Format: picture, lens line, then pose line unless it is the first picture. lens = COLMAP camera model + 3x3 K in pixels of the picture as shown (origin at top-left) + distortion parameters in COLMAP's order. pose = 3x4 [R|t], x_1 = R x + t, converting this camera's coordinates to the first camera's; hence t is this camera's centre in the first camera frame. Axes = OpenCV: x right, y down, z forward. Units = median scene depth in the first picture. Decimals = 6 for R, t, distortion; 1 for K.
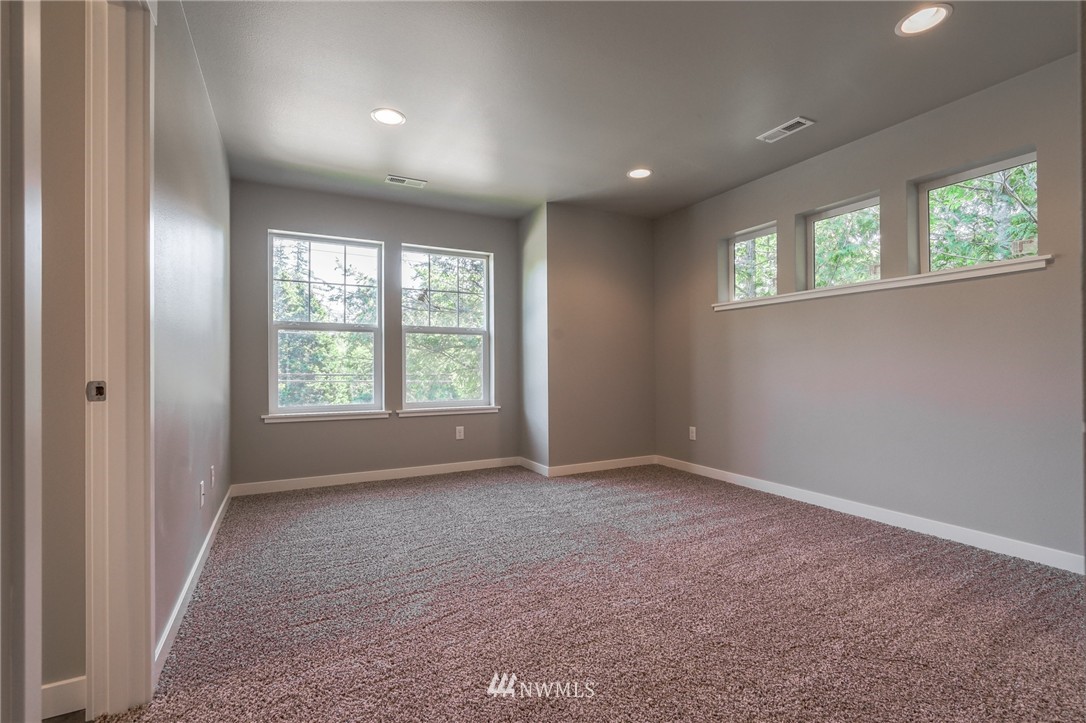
lens RADIAL K [[487.1, 0, 545.6], [0, 487.1, 369.1], [0, 0, 1]] dist [-0.004870, 0.001069]
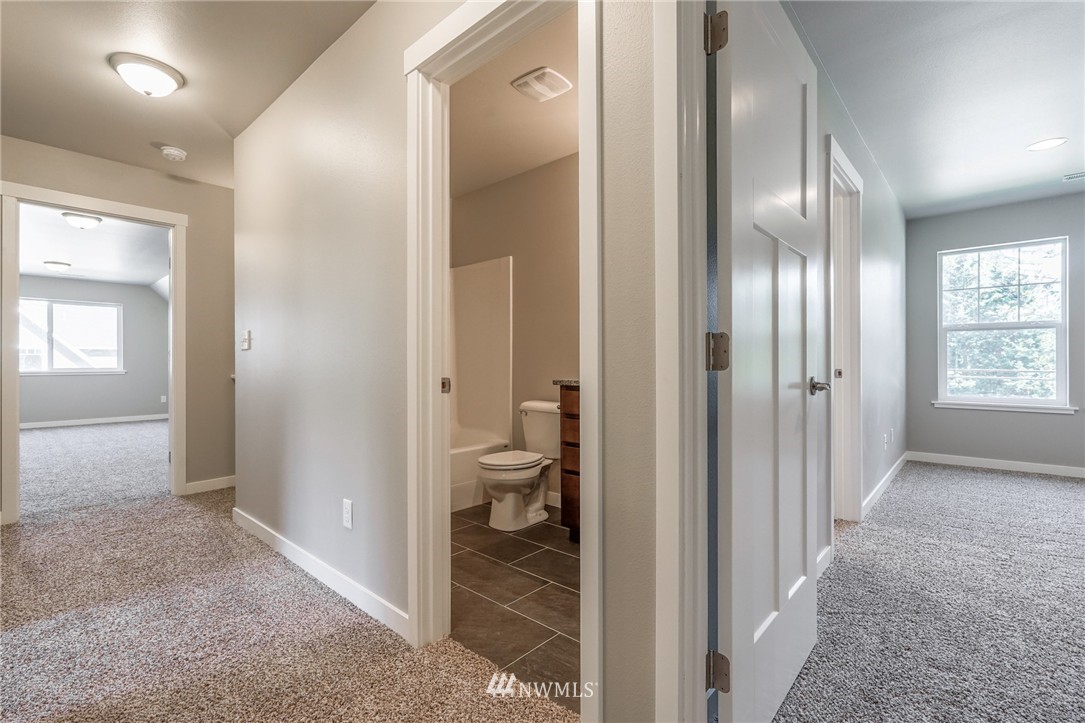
lens RADIAL K [[486.7, 0, 548.4], [0, 486.7, 361.1], [0, 0, 1]] dist [-0.004870, 0.001069]
pose [[0.343645, -0.003916, -0.939092, 0.260662], [-0.002663, 0.999983, -0.005144, 0.000807], [0.939096, 0.004268, 0.343629, -0.372962]]
